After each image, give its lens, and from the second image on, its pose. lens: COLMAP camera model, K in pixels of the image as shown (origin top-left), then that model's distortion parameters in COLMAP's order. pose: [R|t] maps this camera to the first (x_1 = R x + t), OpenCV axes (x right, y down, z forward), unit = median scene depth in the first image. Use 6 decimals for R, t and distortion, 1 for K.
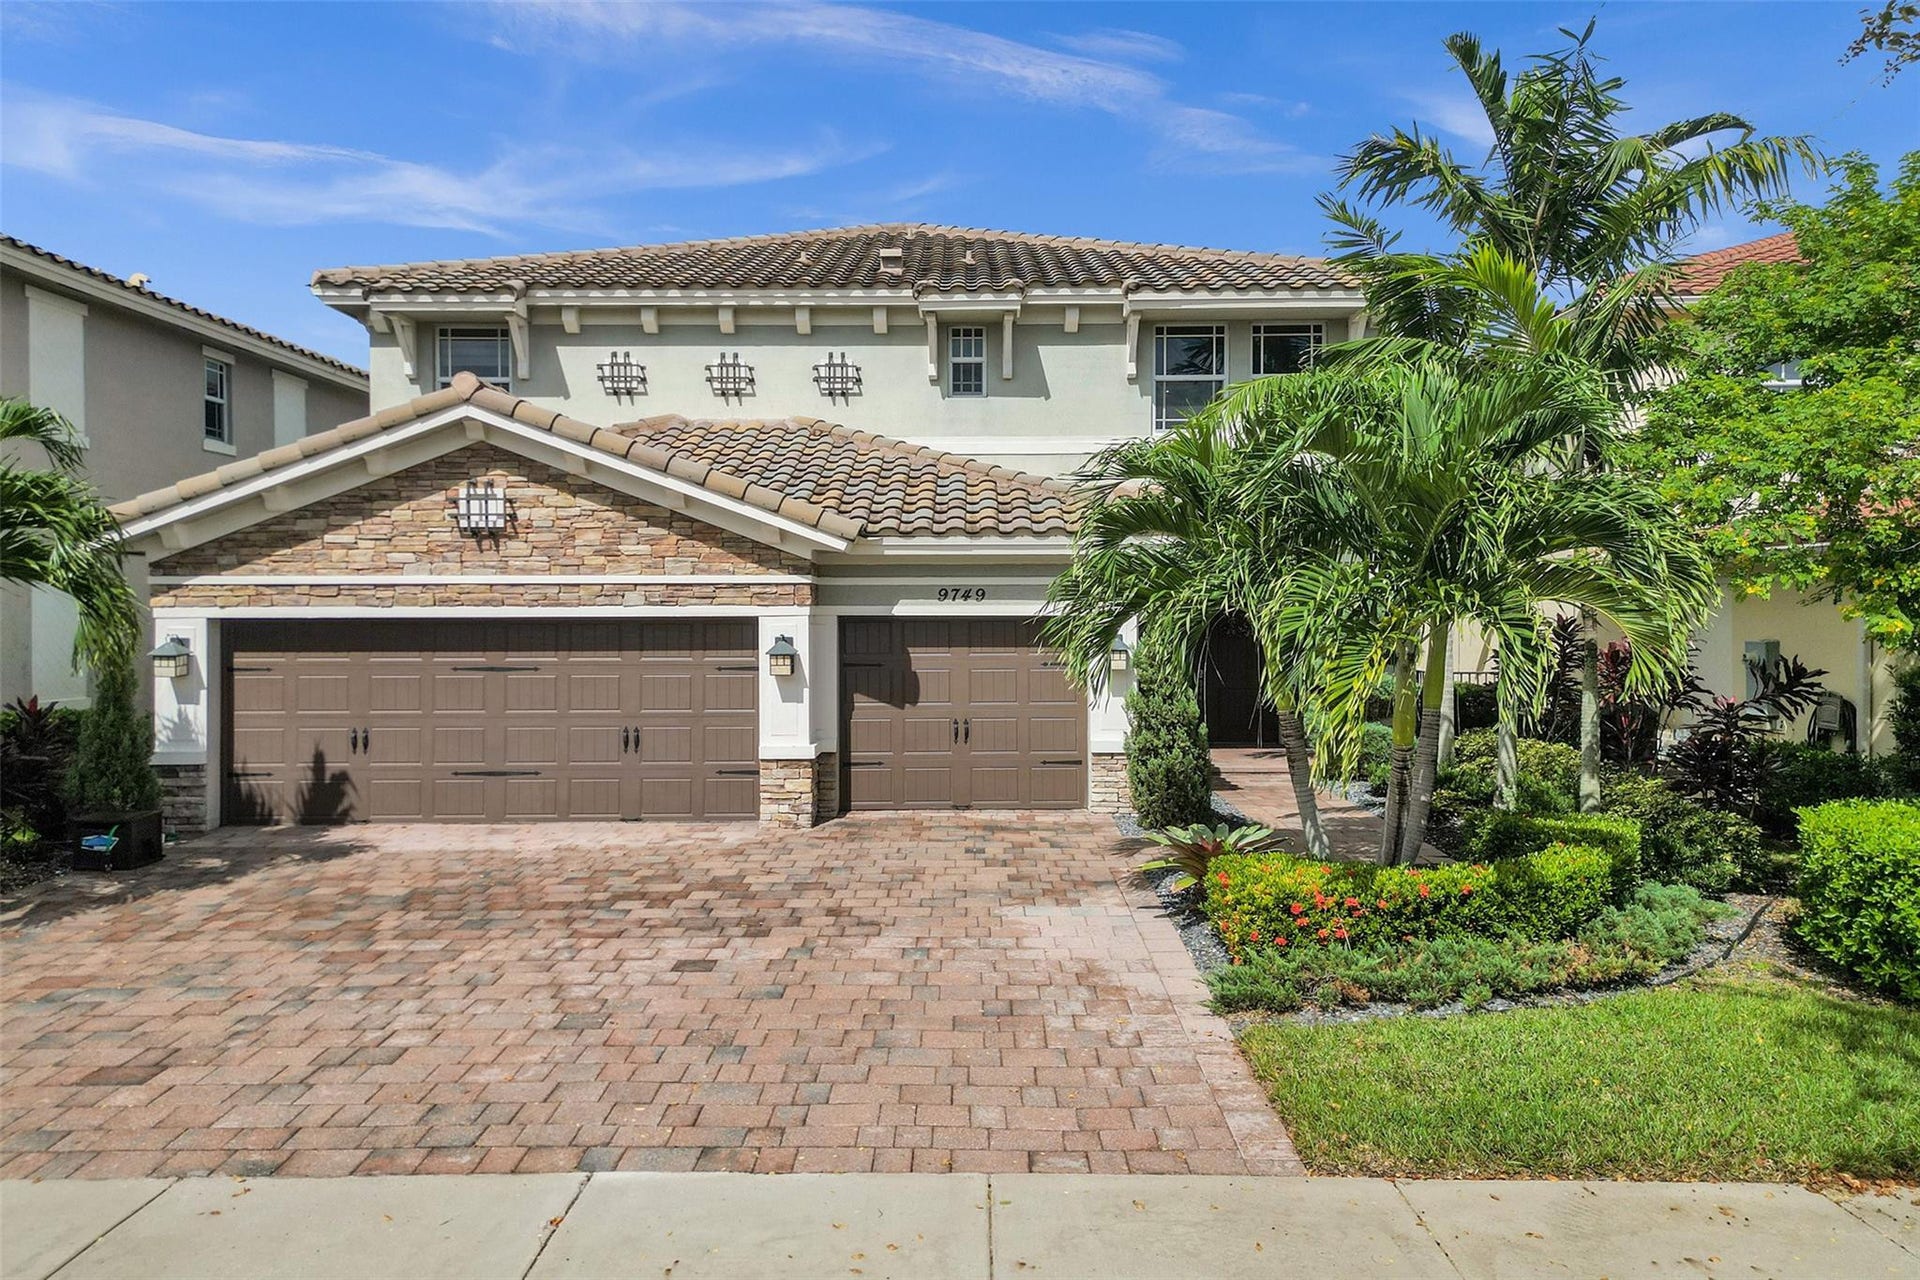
lens RADIAL K [[1318.0, 0, 945.8], [0, 1318.0, 640.8], [0, 0, 1]] dist [0.092744, -0.067556]
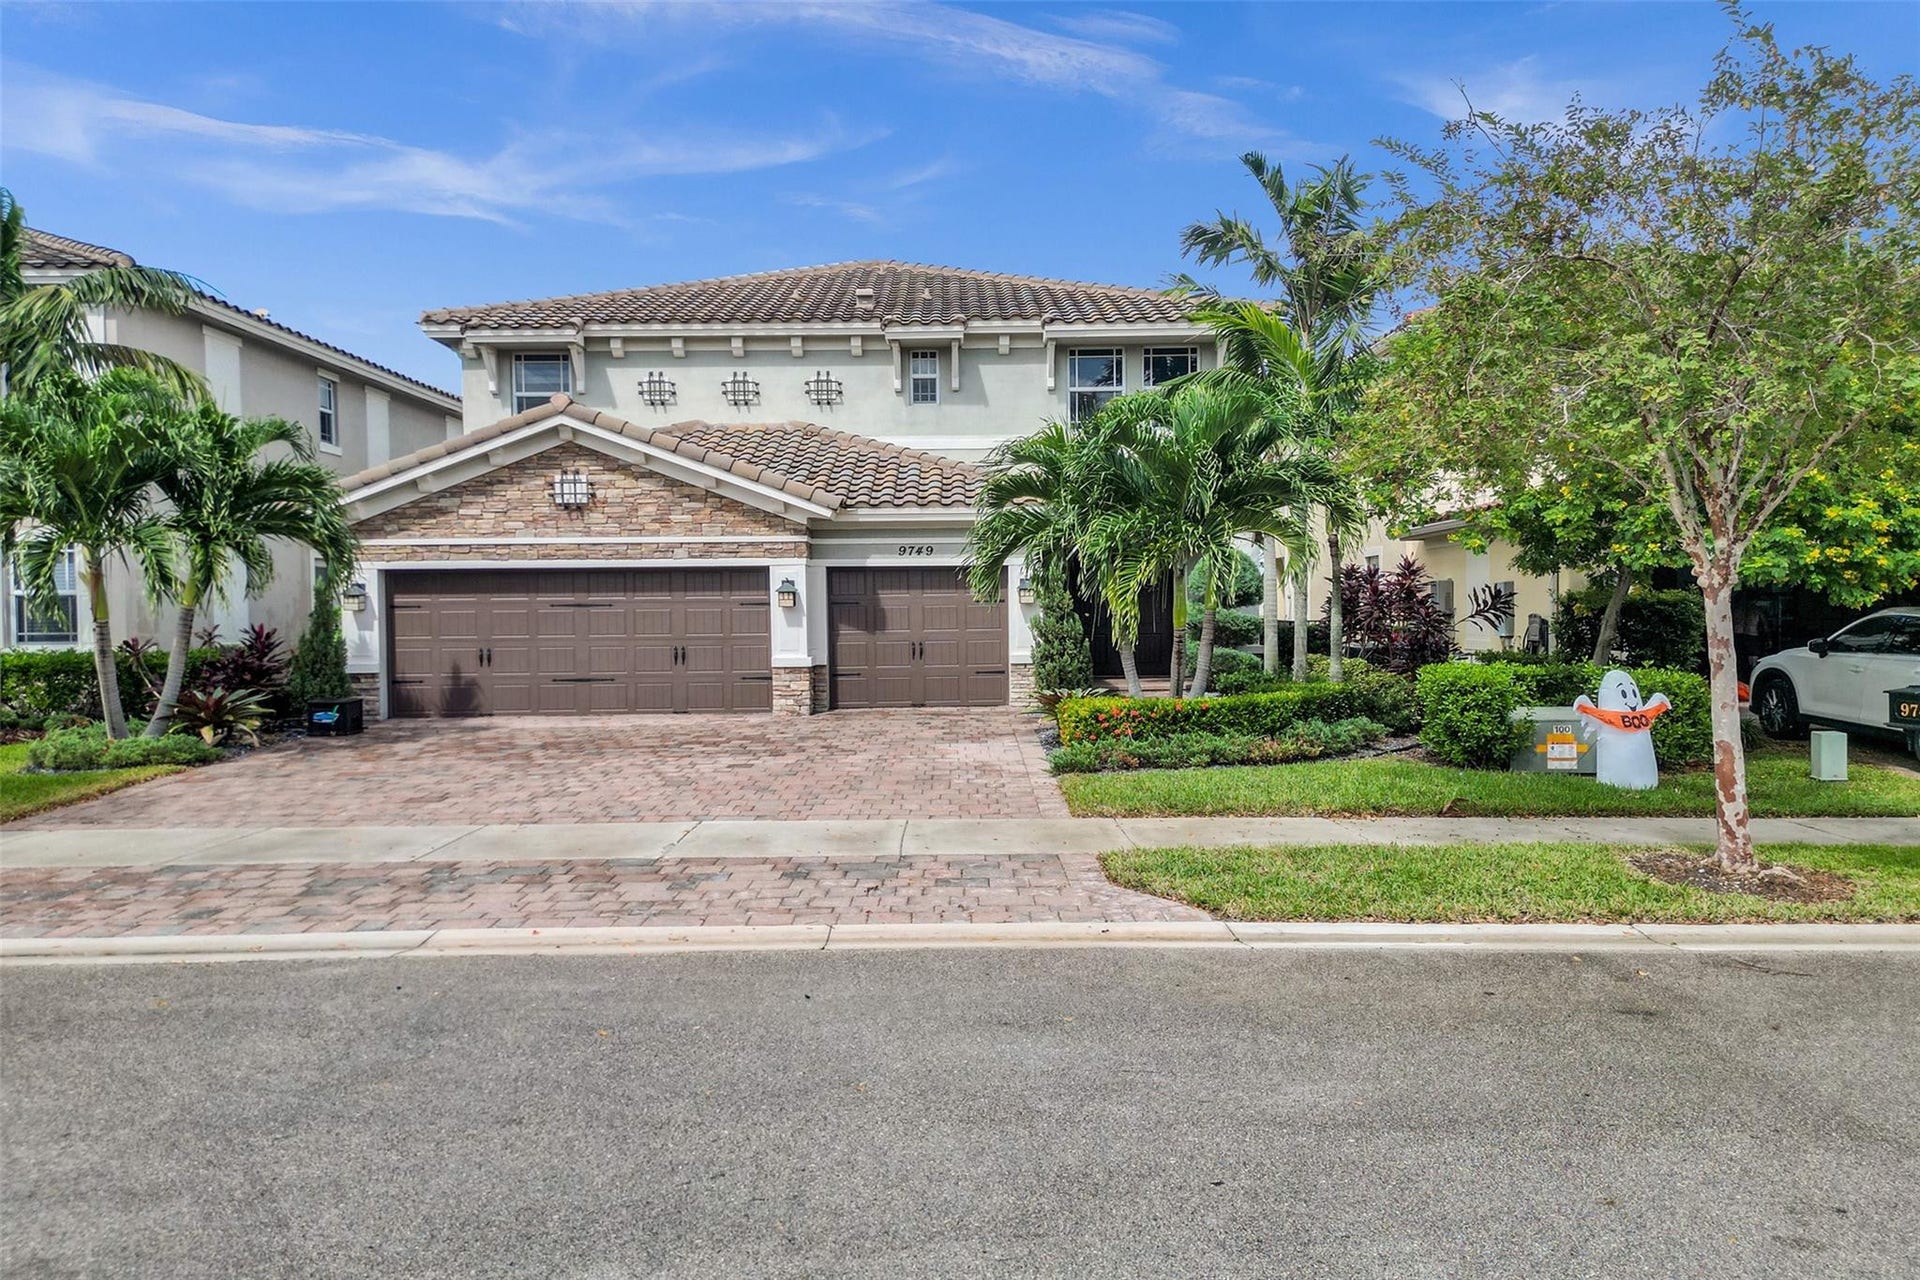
lens RADIAL K [[1277.8, 0, 954.7], [0, 1277.8, 669.8], [0, 0, 1]] dist [0.077578, -0.051708]
pose [[0.999810, -0.010412, 0.016494, 0.030701], [0.009959, 0.999578, 0.027296, 0.056528], [-0.016771, -0.027126, 0.999491, -0.361582]]
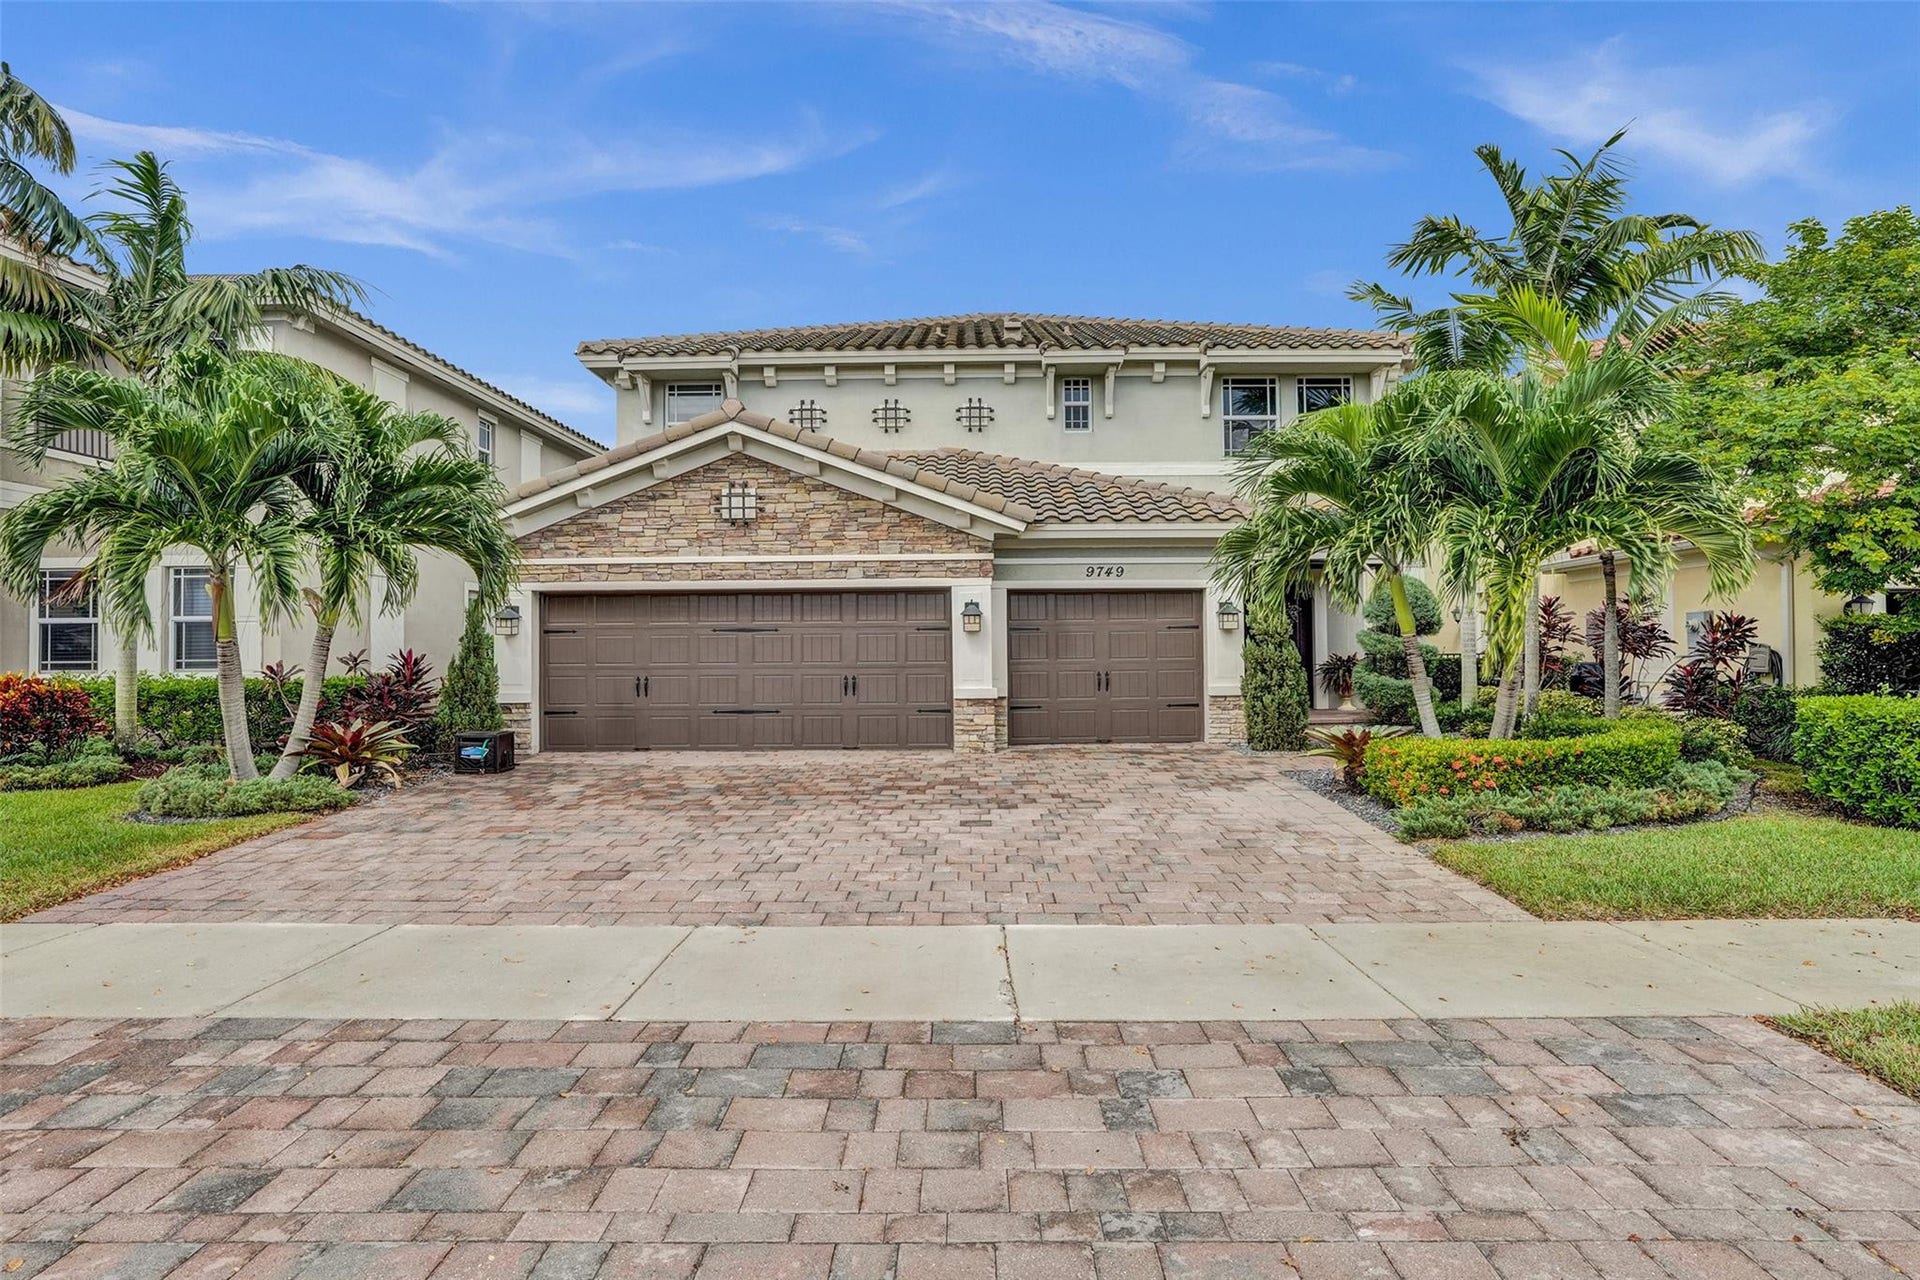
lens RADIAL K [[1059.4, 0, 964.7], [0, 1059.4, 654.2], [0, 0, 1]] dist [-0.043814, 0.028276]
pose [[0.999982, -0.006078, 0.000215, -0.128980], [0.006081, 0.999831, -0.017341, 0.063896], [-0.000109, 0.017342, 0.999850, -0.017180]]
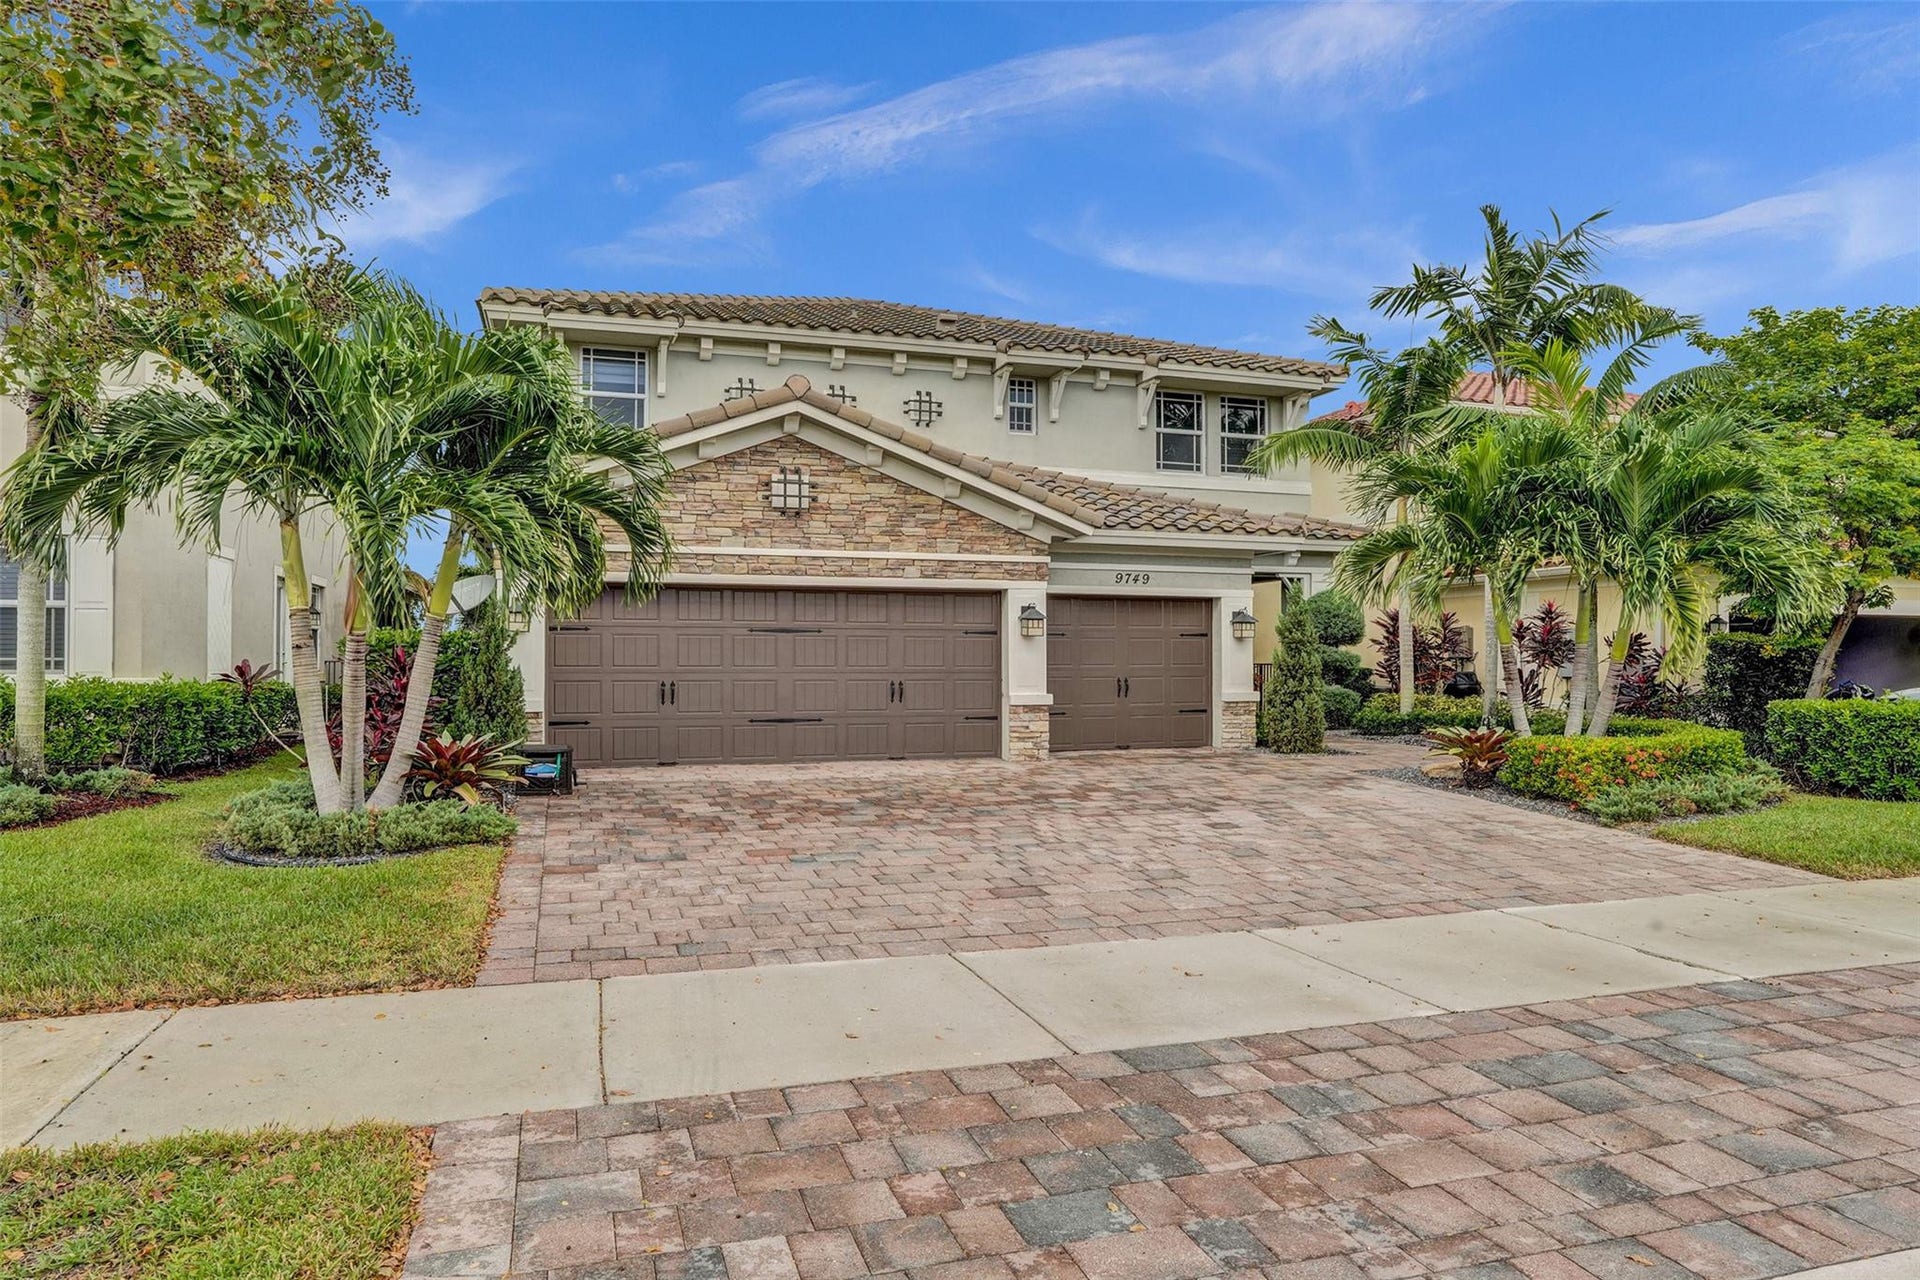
lens RADIAL K [[1119.0, 0, 959.0], [0, 1119.0, 673.3], [0, 0, 1]] dist [-0.041773, 0.034536]
pose [[0.953219, -0.001022, 0.302278, -0.495688], [0.003091, 0.999975, -0.006367, 0.065688], [-0.302264, 0.007004, 0.953198, 0.022950]]
